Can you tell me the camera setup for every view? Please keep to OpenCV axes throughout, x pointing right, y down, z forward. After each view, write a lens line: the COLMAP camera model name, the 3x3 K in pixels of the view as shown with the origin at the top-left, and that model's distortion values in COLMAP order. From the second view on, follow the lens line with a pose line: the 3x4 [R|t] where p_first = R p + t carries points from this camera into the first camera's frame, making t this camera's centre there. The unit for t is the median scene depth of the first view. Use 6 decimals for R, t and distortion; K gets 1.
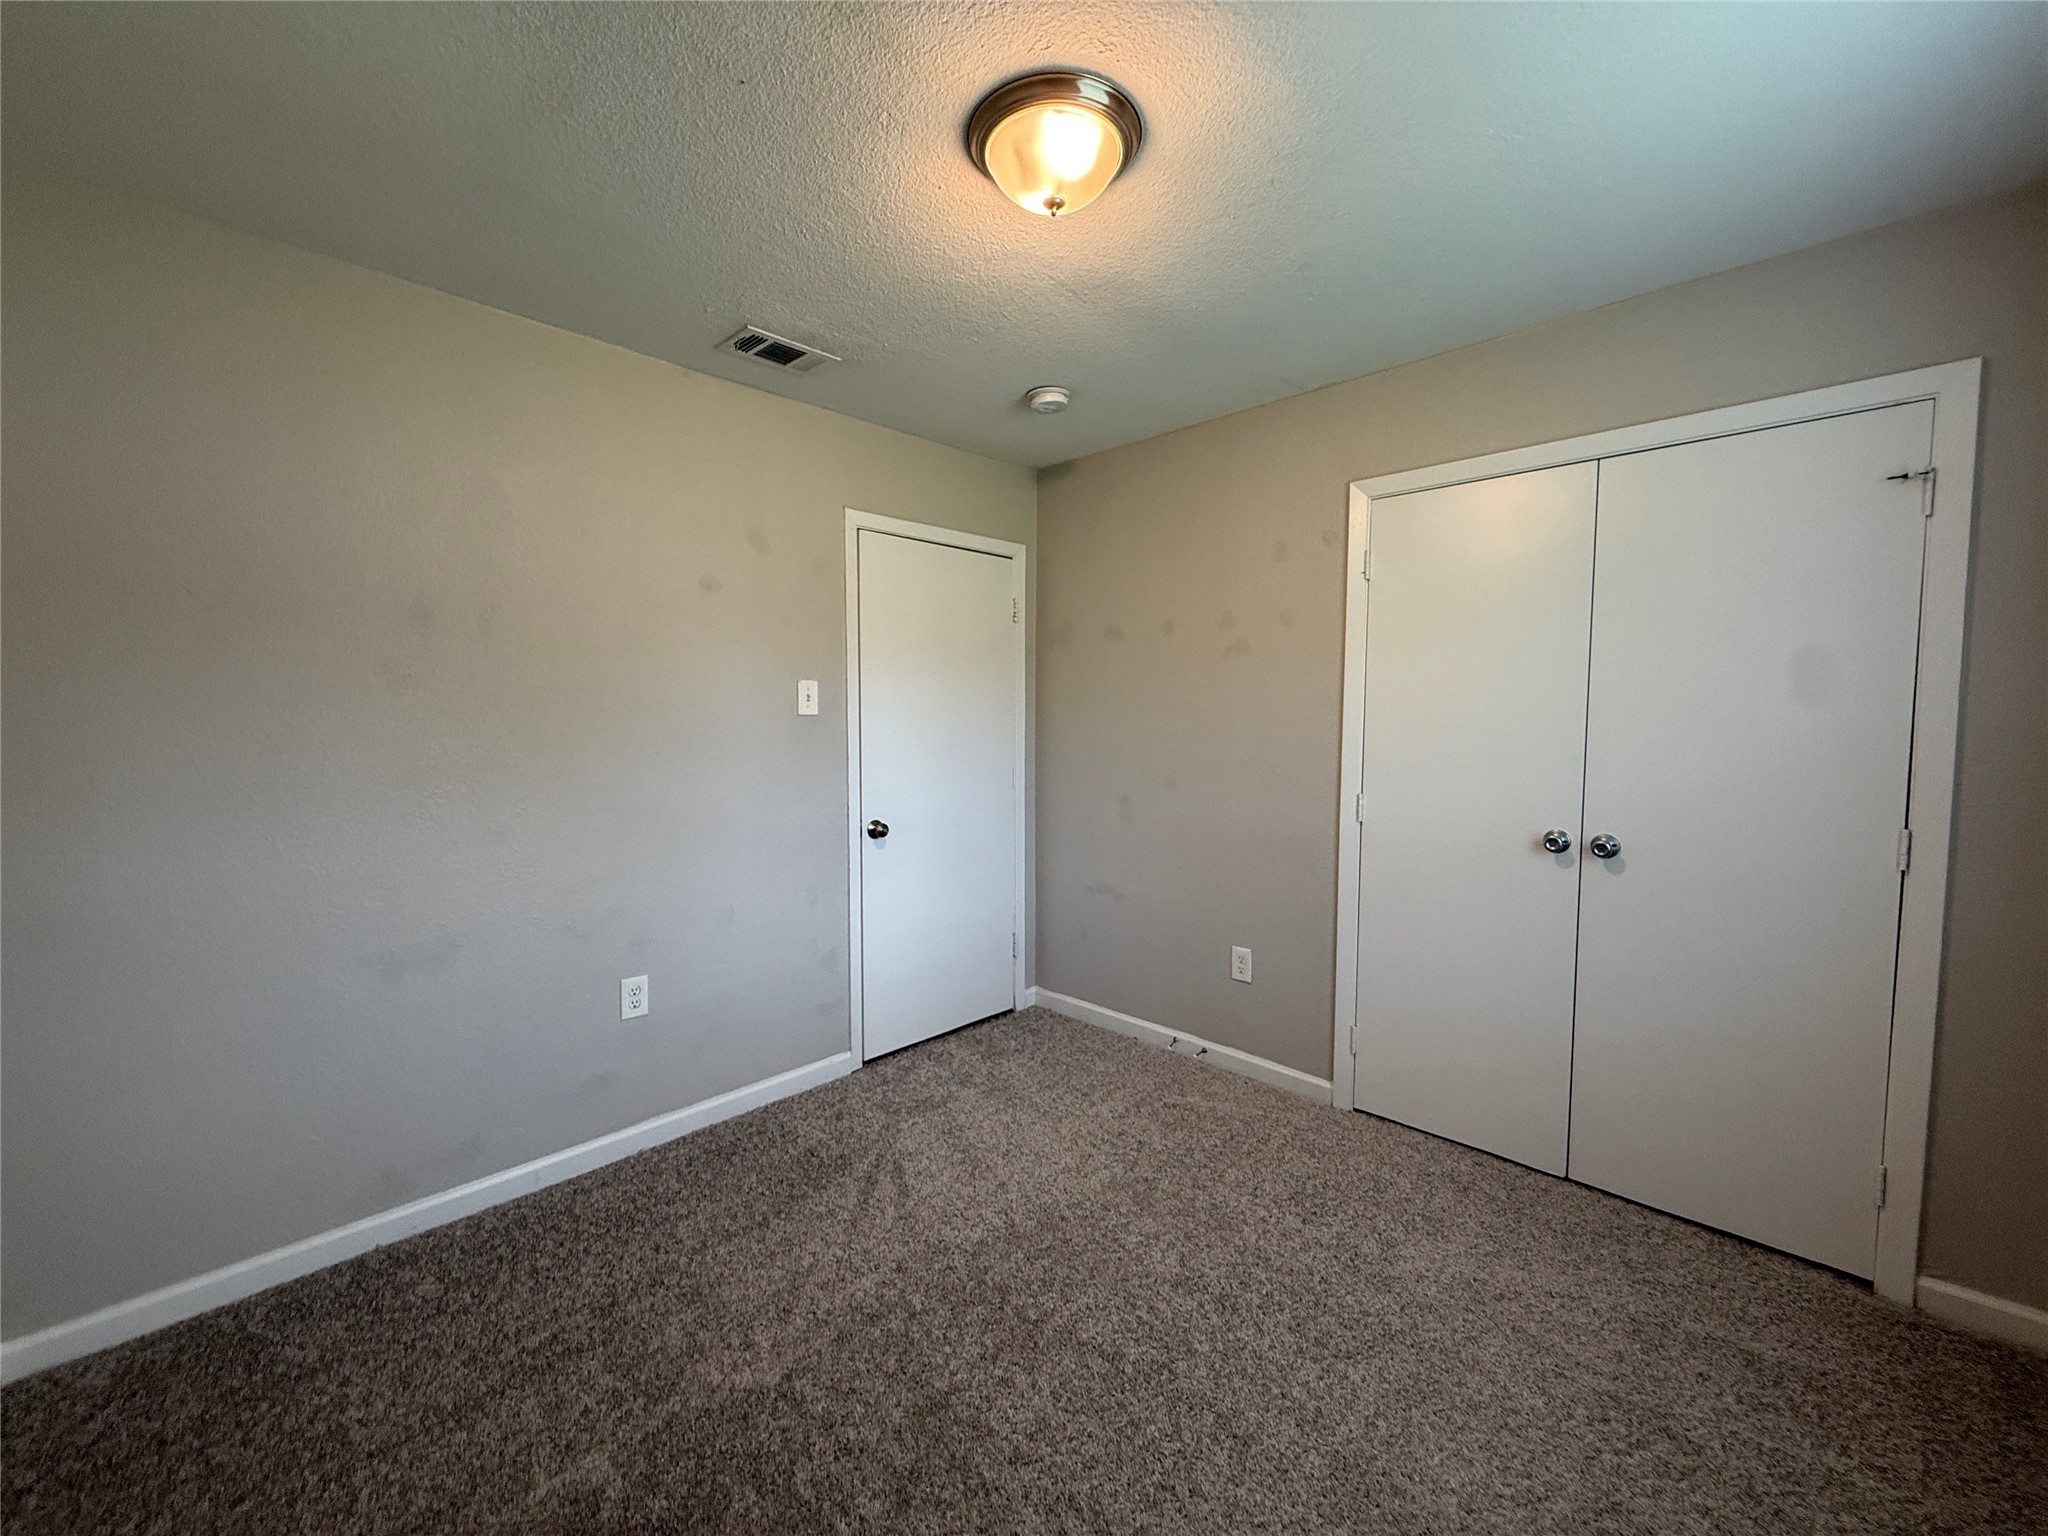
lens RADIAL K [[817.8, 0, 1021.5], [0, 817.8, 764.4], [0, 0, 1]] dist [-0.000757, 0.000462]
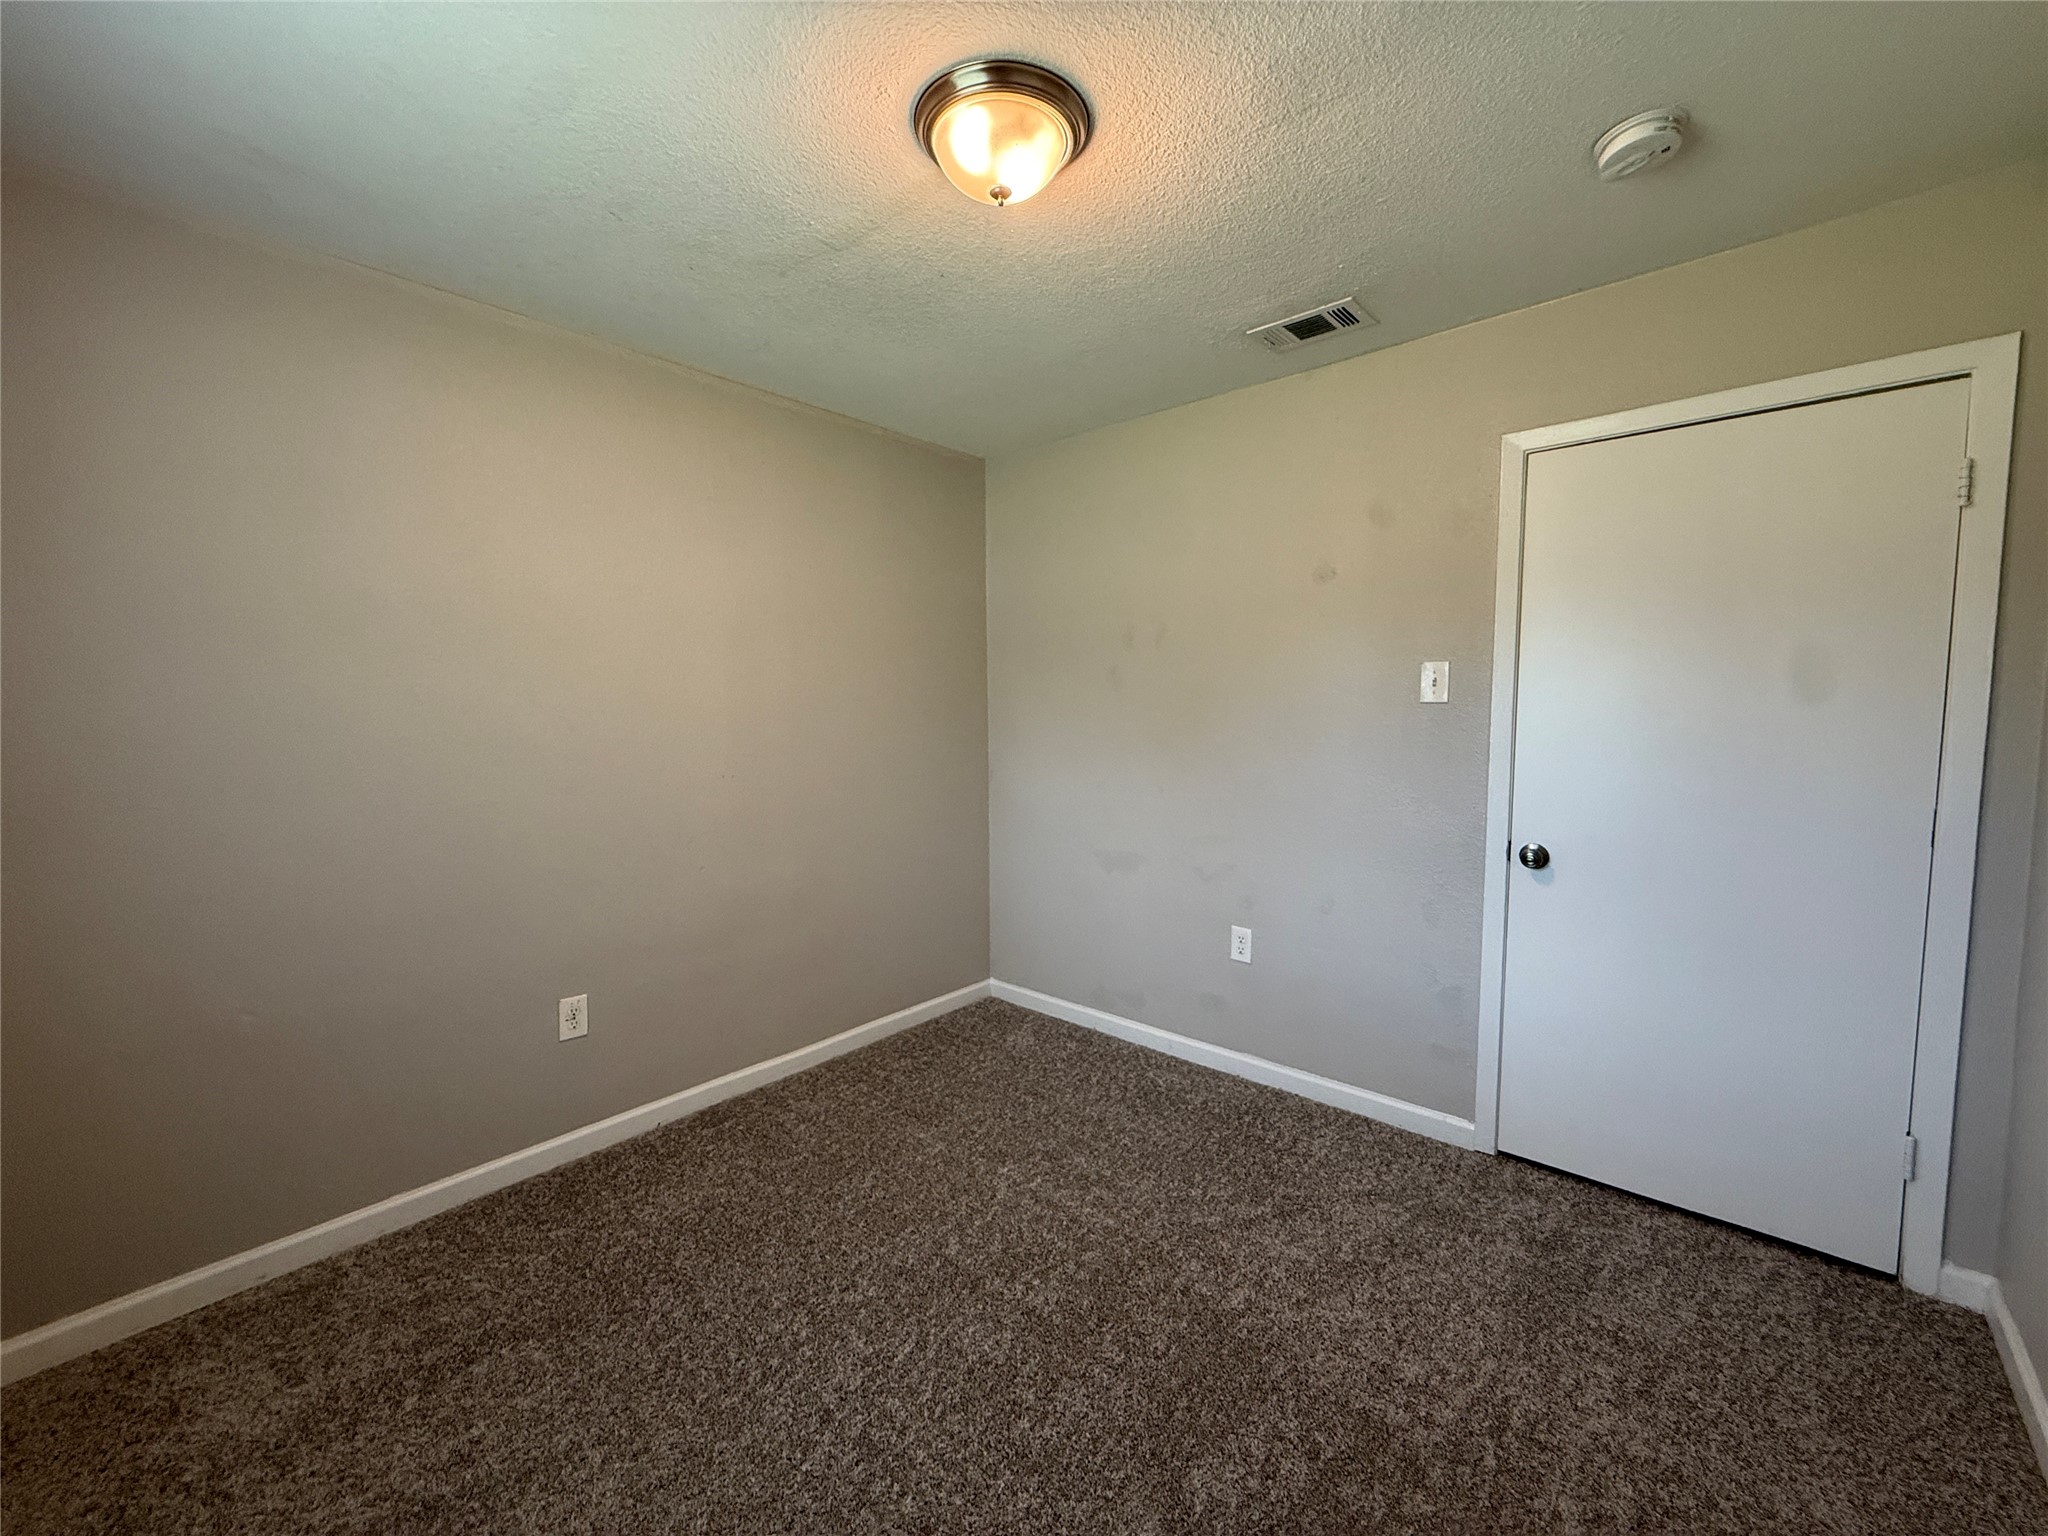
lens RADIAL K [[817.8, 0, 1021.5], [0, 817.8, 764.4], [0, 0, 1]] dist [-0.000757, 0.000462]
pose [[0.047952, 0.076309, -0.995930, 0.572216], [-0.051466, 0.995942, 0.073832, -0.037069], [0.997523, 0.047716, 0.051684, 0.532104]]
